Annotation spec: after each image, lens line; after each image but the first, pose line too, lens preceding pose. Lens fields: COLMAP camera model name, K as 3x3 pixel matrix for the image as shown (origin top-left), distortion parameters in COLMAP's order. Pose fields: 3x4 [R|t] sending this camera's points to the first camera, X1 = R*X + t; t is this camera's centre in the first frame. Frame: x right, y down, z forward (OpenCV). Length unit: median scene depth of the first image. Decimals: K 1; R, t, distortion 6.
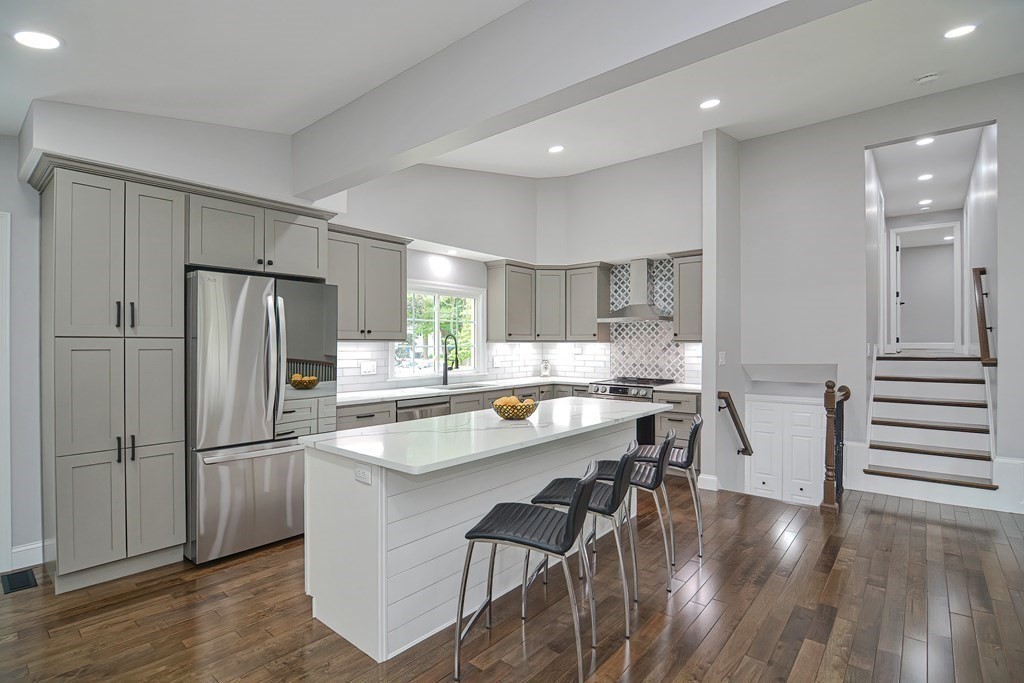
lens RADIAL K [[495.6, 0, 503.8], [0, 495.6, 343.6], [0, 0, 1]] dist [-0.001757, -0.010142]
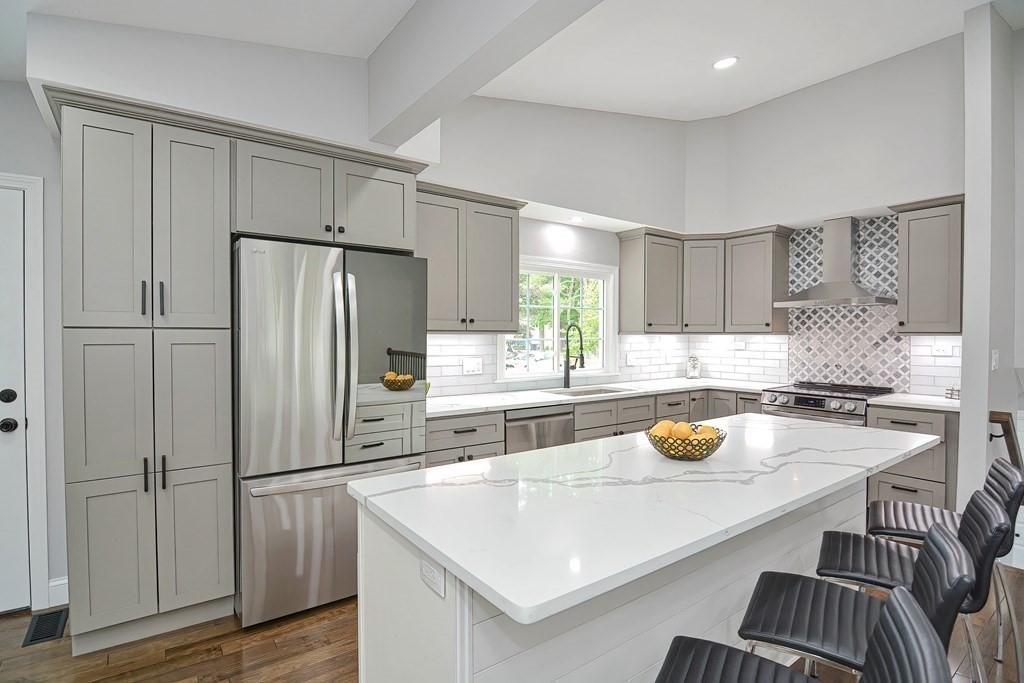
lens RADIAL K [[501.4, 0, 504.1], [0, 501.4, 343.6], [0, 0, 1]] dist [0.000140, -0.012071]
pose [[0.973336, 0.005363, -0.229323, -0.033831], [-0.001436, 0.999850, 0.017286, -0.001393], [0.229382, -0.016496, 0.973197, 0.204126]]
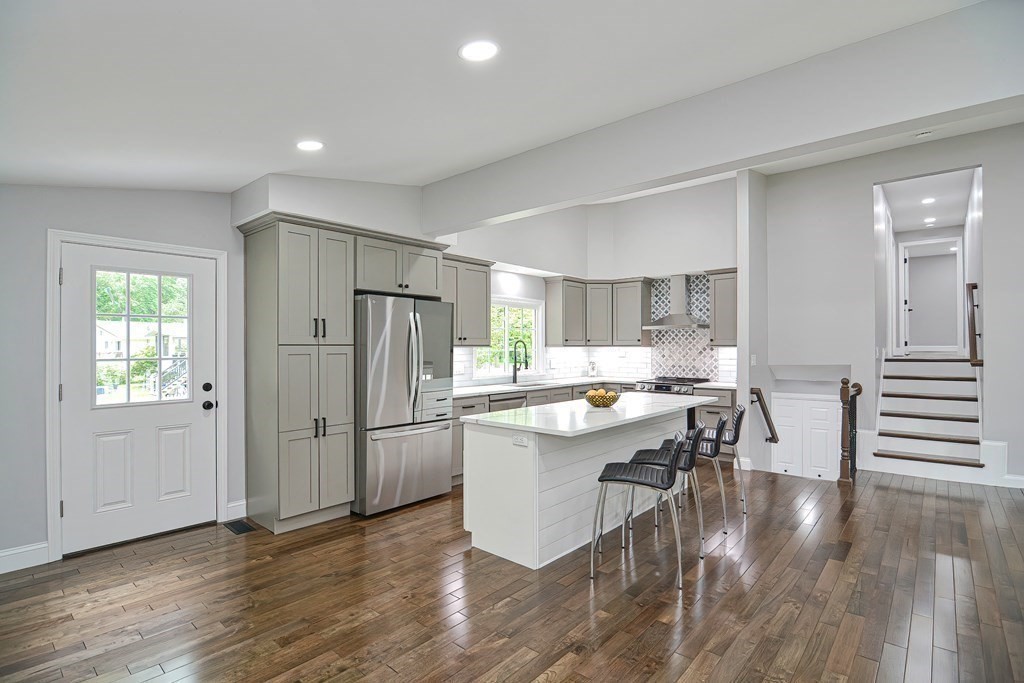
lens RADIAL K [[501.4, 0, 504.1], [0, 501.4, 343.6], [0, 0, 1]] dist [0.000140, -0.012071]
pose [[0.999917, -0.001806, -0.012720, -0.134894], [0.001736, 0.999983, -0.005542, -0.004176], [0.012730, 0.005520, 0.999904, -0.200438]]
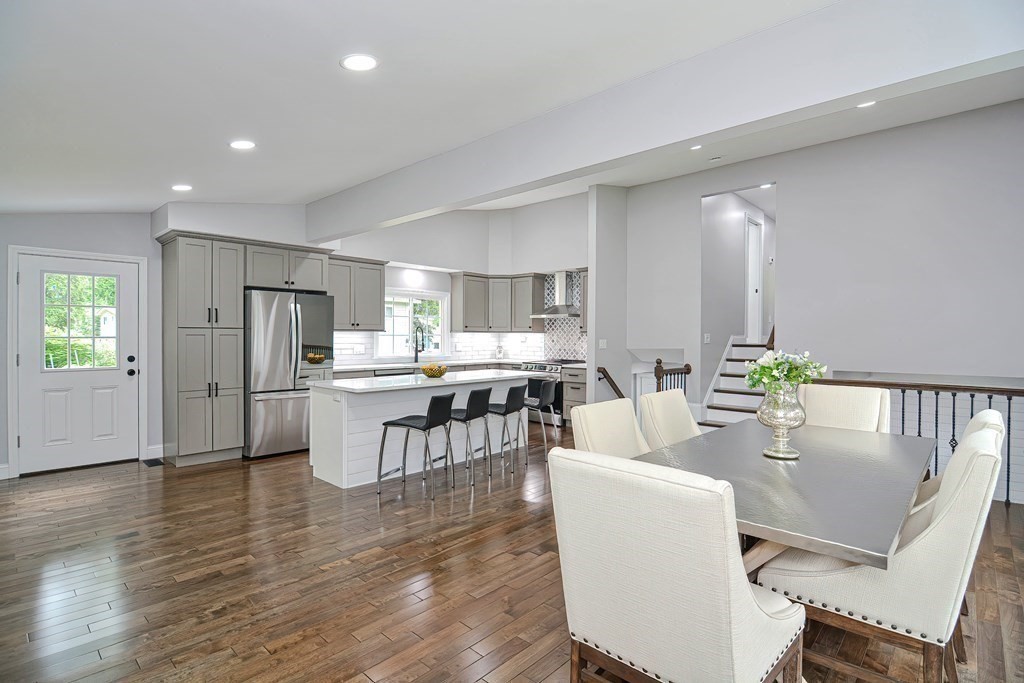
lens RADIAL K [[511.0, 0, 512.9], [0, 511.0, 338.4], [0, 0, 1]] dist [-0.001545, -0.012278]
pose [[0.999304, 0.005688, -0.036864, 0.217176], [-0.005406, 0.999956, 0.007727, 0.002757], [0.036906, -0.007522, 0.999290, -0.449853]]
